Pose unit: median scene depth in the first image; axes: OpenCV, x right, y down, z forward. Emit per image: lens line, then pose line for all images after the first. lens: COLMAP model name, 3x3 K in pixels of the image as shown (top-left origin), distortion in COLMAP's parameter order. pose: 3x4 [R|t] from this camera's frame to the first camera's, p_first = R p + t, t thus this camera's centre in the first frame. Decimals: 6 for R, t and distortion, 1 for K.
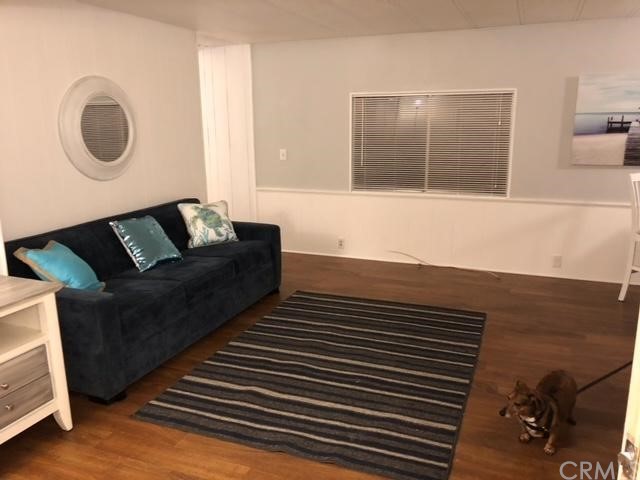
lens RADIAL K [[523.9, 0, 320.9], [0, 523.9, 238.5], [0, 0, 1]] dist [0.007982, -0.001121]
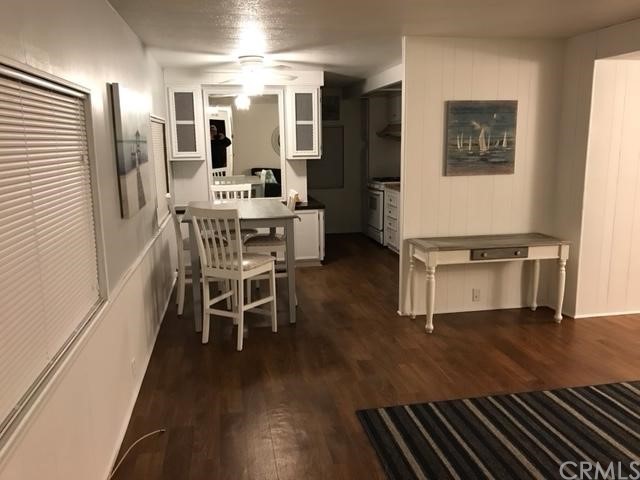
lens RADIAL K [[523.9, 0, 320.9], [0, 523.9, 238.5], [0, 0, 1]] dist [0.007982, -0.001121]
pose [[-0.528746, -0.134352, 0.838080, -0.260007], [0.212709, 0.934910, 0.284073, -0.330561], [-0.821695, 0.328470, -0.465752, 1.449610]]
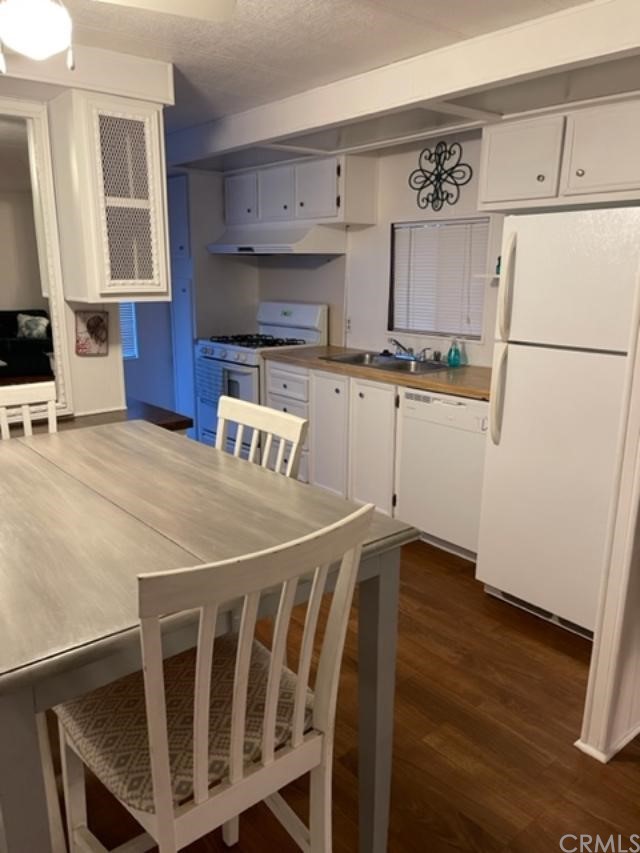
lens RADIAL K [[639.9, 0, 314.8], [0, 639.9, 435.8], [0, 0, 1]] dist [0.007501, -0.003154]
pose [[-0.871865, -0.119810, 0.474866, -0.206504], [0.112208, 0.894955, 0.431816, -0.326844], [-0.476719, 0.429769, -0.766836, 1.433789]]
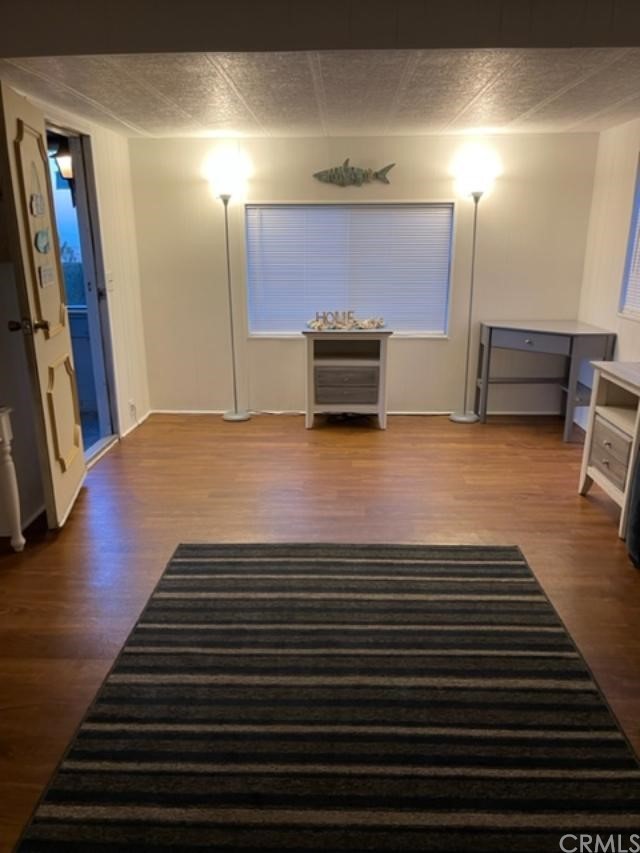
lens RADIAL K [[639.9, 0, 314.8], [0, 639.9, 435.8], [0, 0, 1]] dist [0.007501, -0.003154]
pose [[-0.946794, 0.112522, -0.301530, -0.231731], [-0.053288, 0.869151, 0.491667, -0.326587], [0.317399, 0.481575, -0.816911, 1.438807]]
